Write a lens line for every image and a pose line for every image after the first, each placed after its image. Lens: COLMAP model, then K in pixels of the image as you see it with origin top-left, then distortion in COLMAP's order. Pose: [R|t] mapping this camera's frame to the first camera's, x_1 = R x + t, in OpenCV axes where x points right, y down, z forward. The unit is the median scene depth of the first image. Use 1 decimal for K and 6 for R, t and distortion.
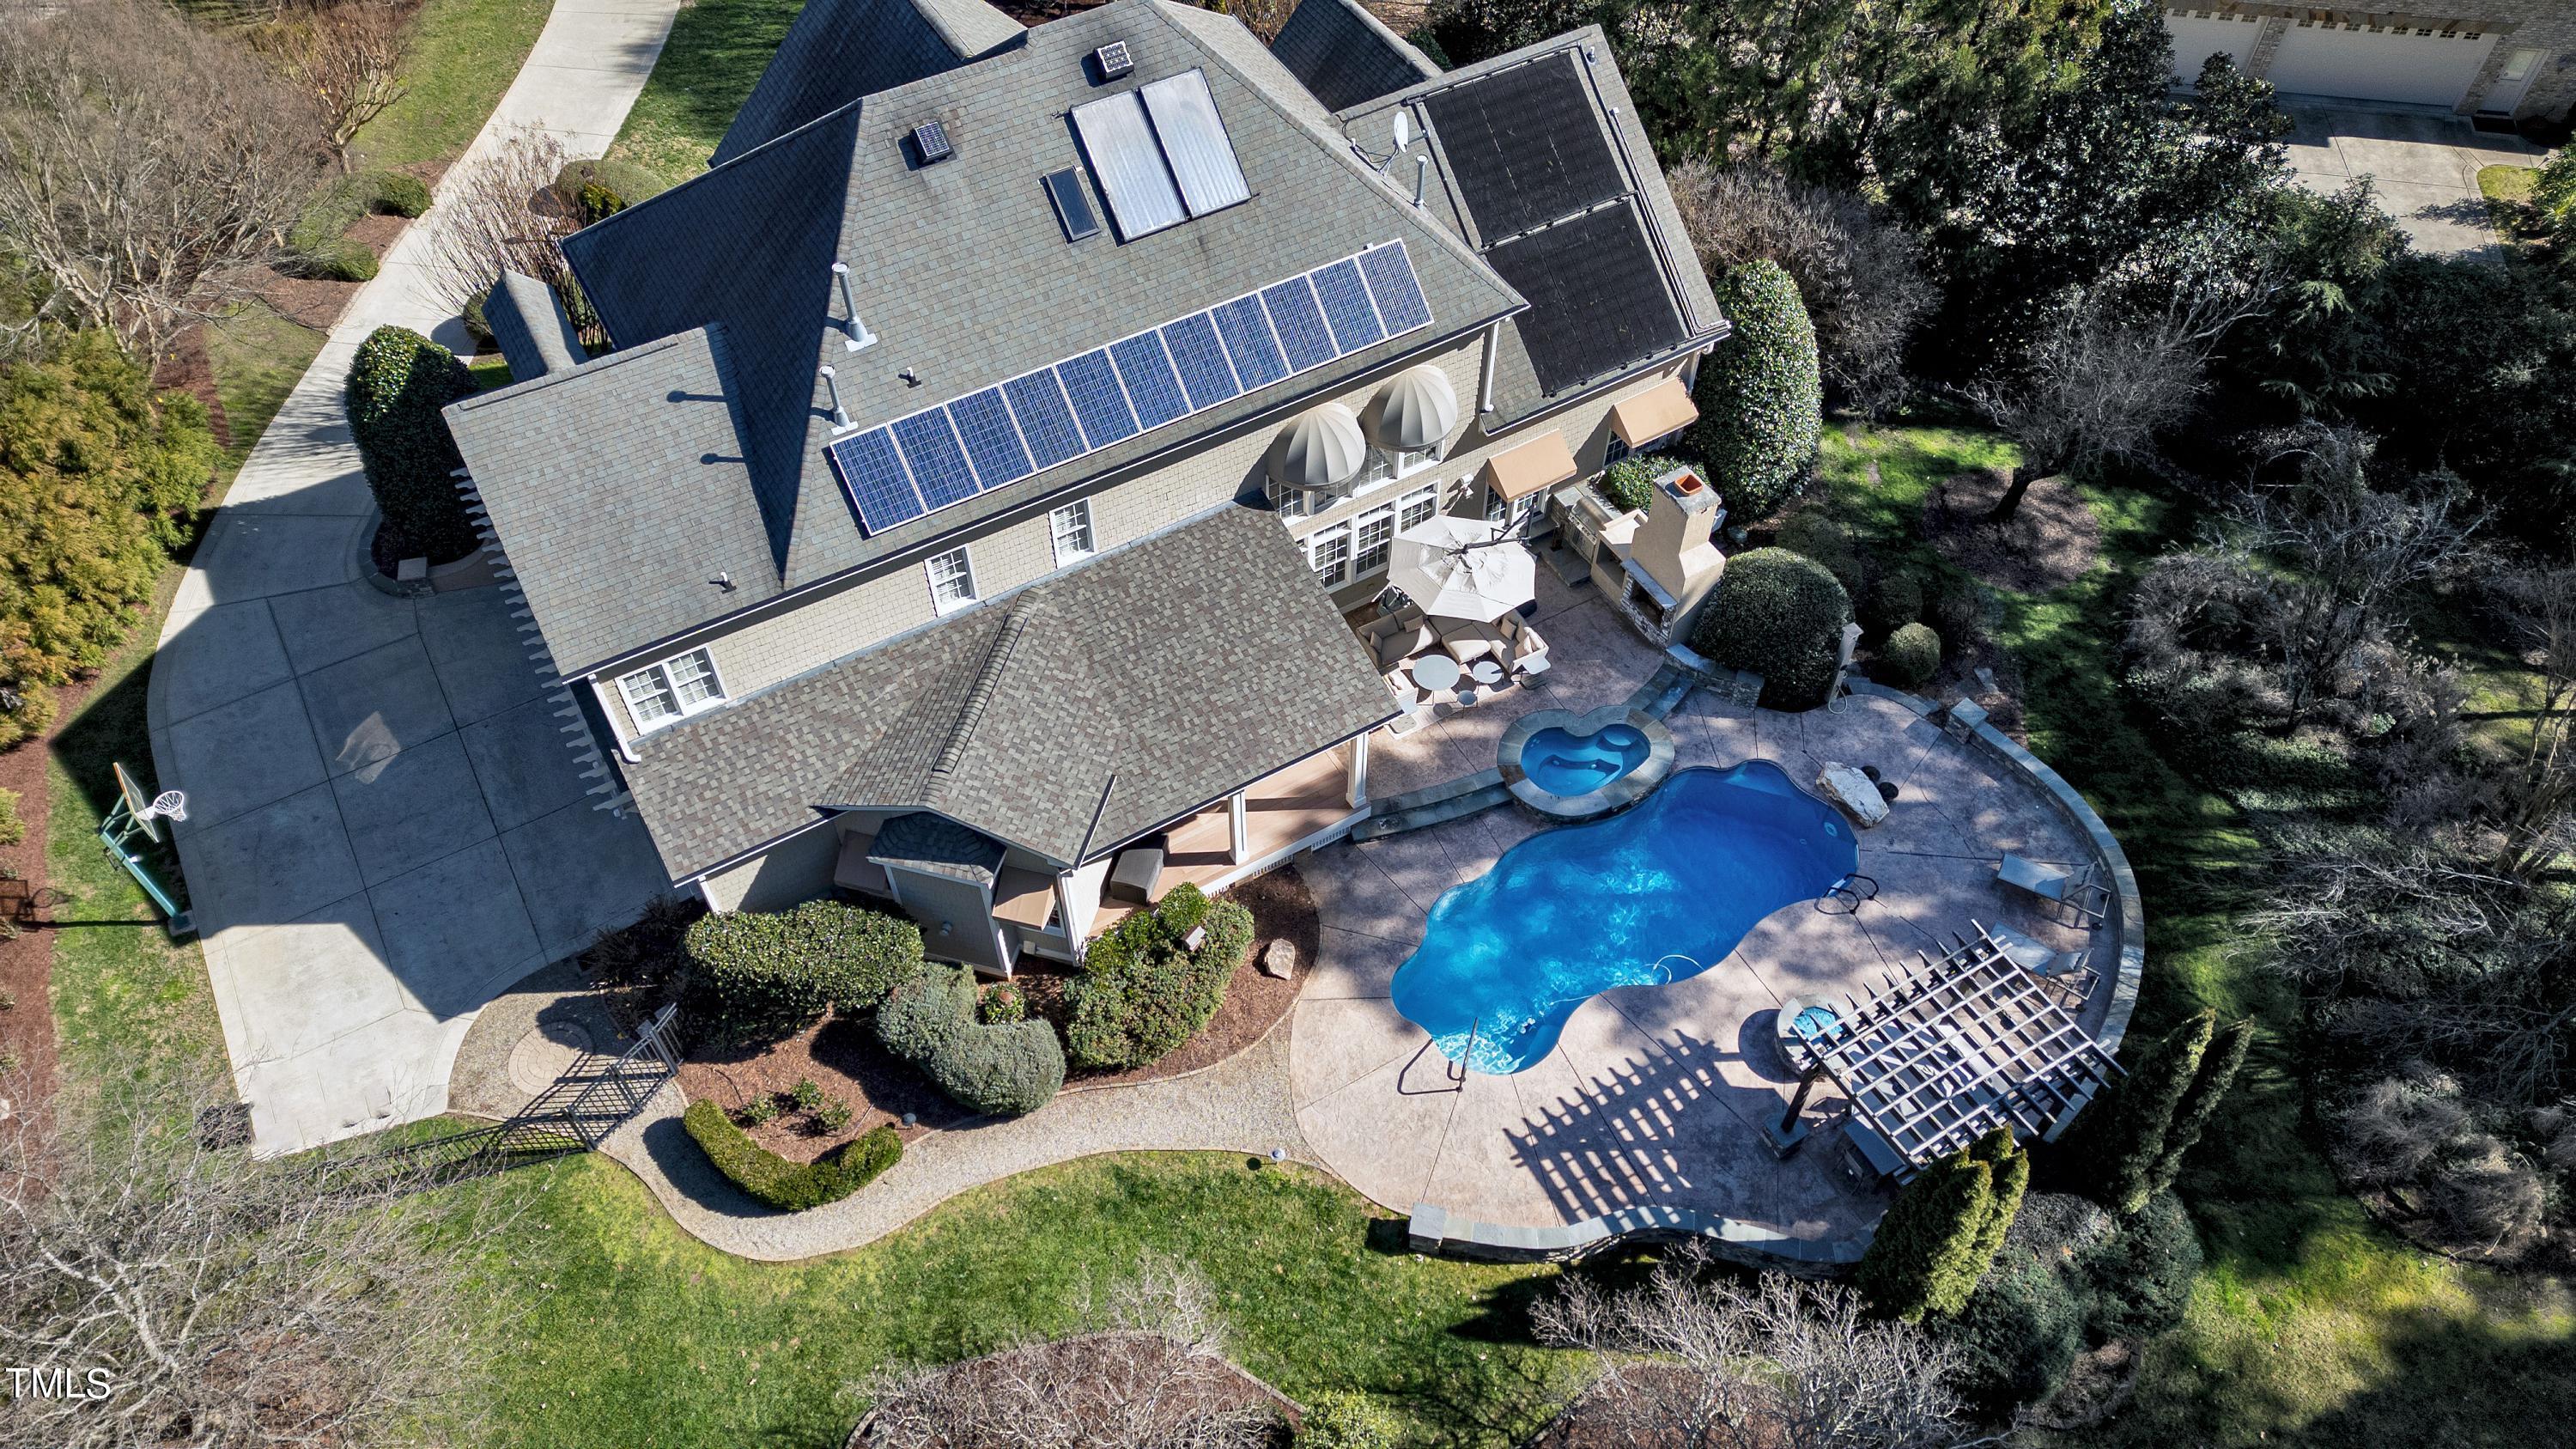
lens RADIAL K [[1810.2, 0, 1300.9], [0, 1810.2, 723.1], [0, 0, 1]] dist [0.036574, -0.031559]
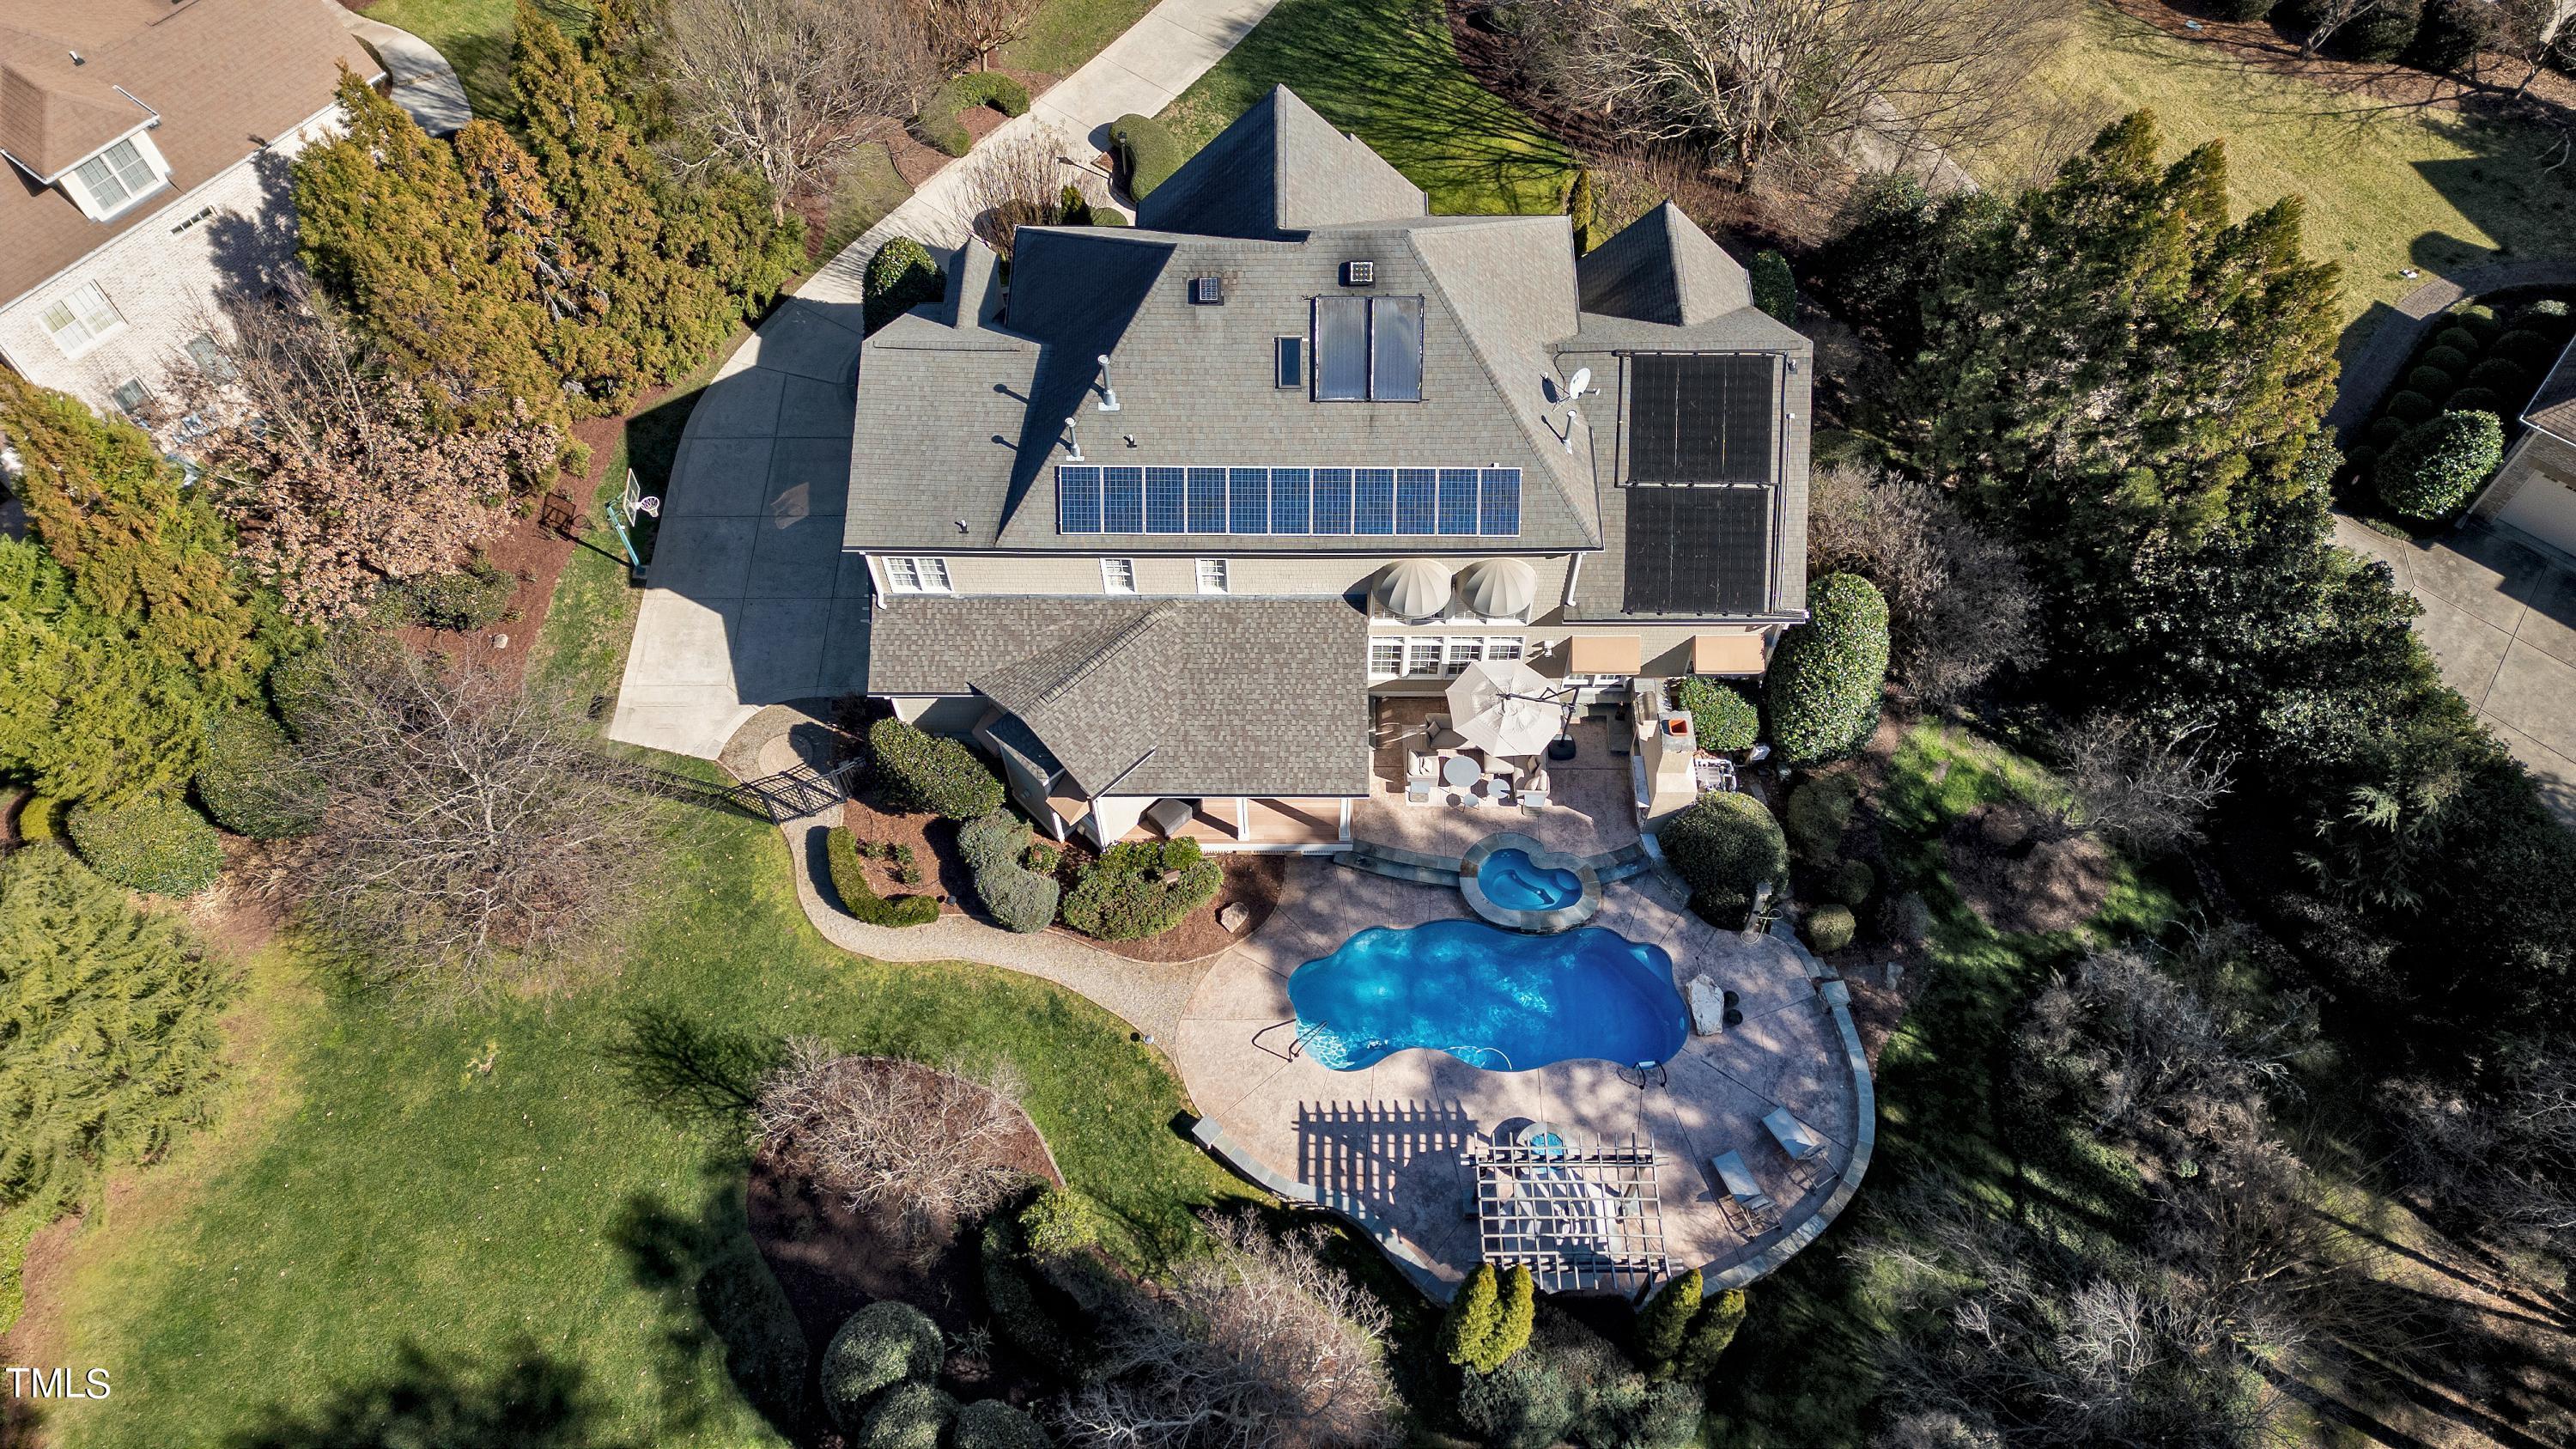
lens RADIAL K [[1810.2, 0, 1284.0], [0, 1810.2, 725.7], [0, 0, 1]] dist [0.036574, -0.031559]
pose [[0.859672, 0.425781, -0.282267, 0.363105], [-0.393484, 0.904283, 0.165655, -0.254688], [0.325783, -0.031342, 0.944925, -0.296145]]
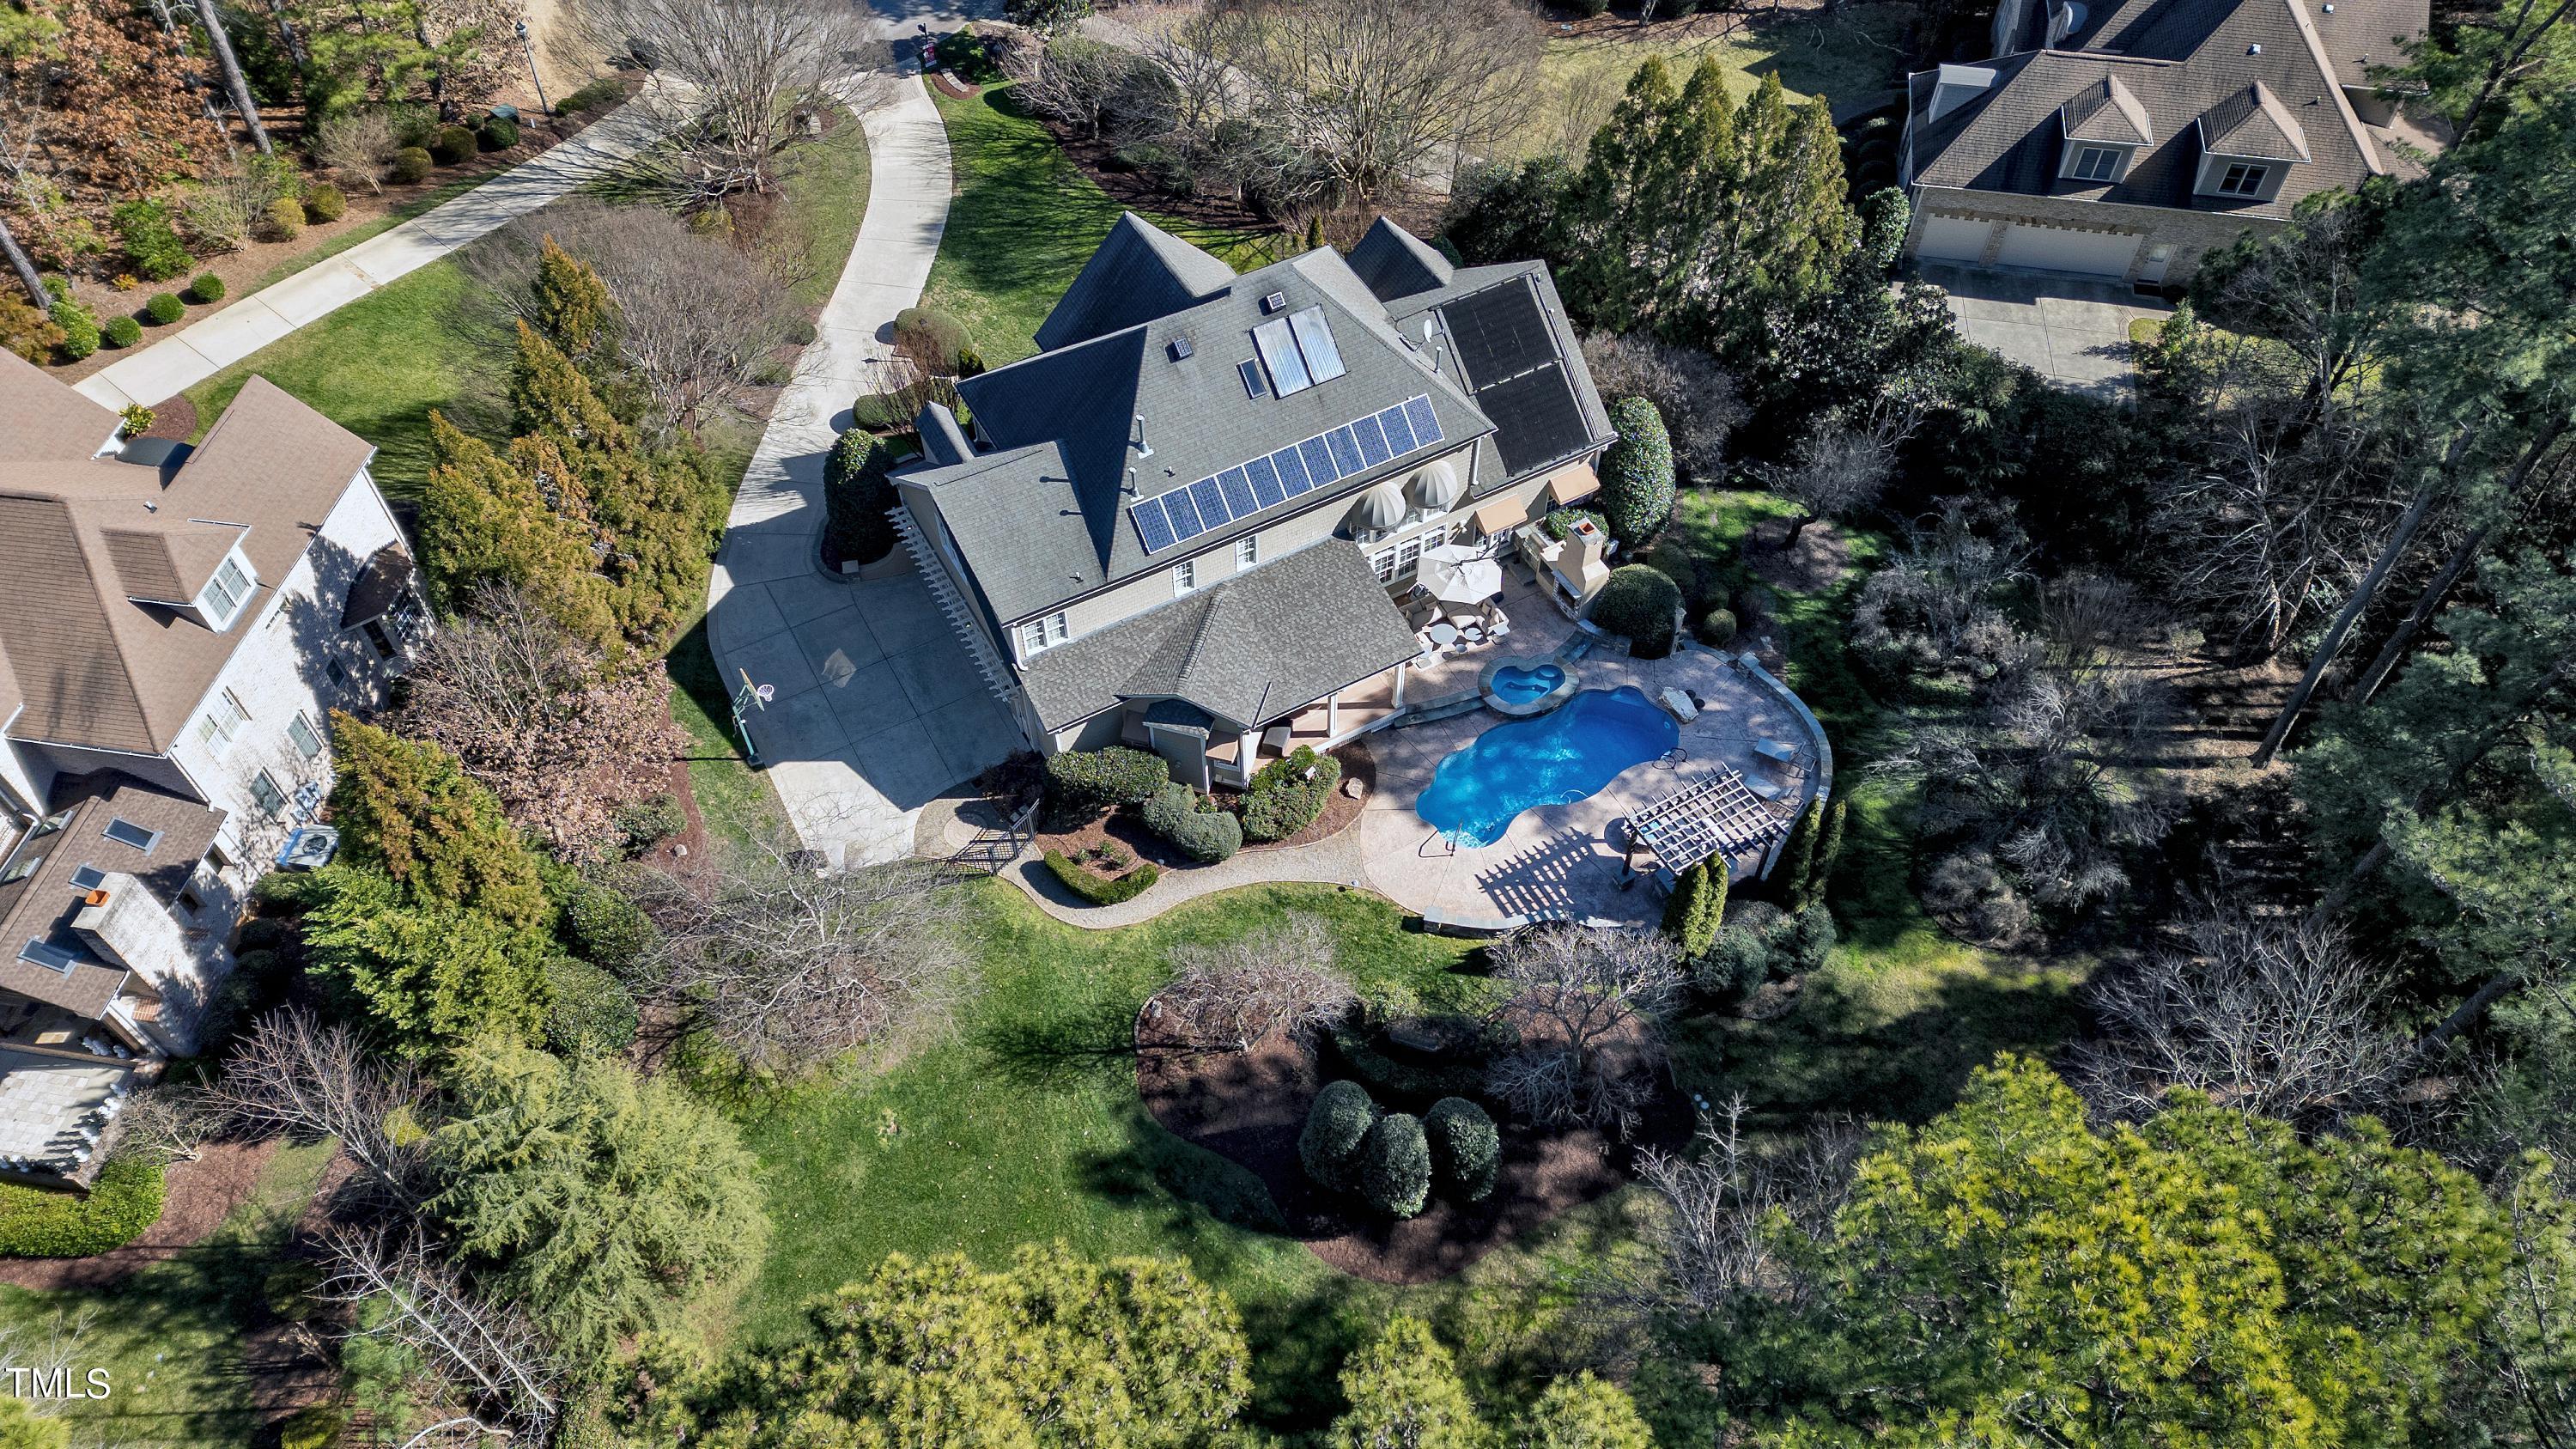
lens RADIAL K [[1810.2, 0, 1299.9], [0, 1810.2, 726.9], [0, 0, 1]] dist [0.036574, -0.031559]
pose [[0.999856, 0.013313, -0.010521, -0.050793], [-0.013282, 0.999907, 0.003040, 0.067144], [0.010560, -0.002900, 0.999940, -0.855224]]
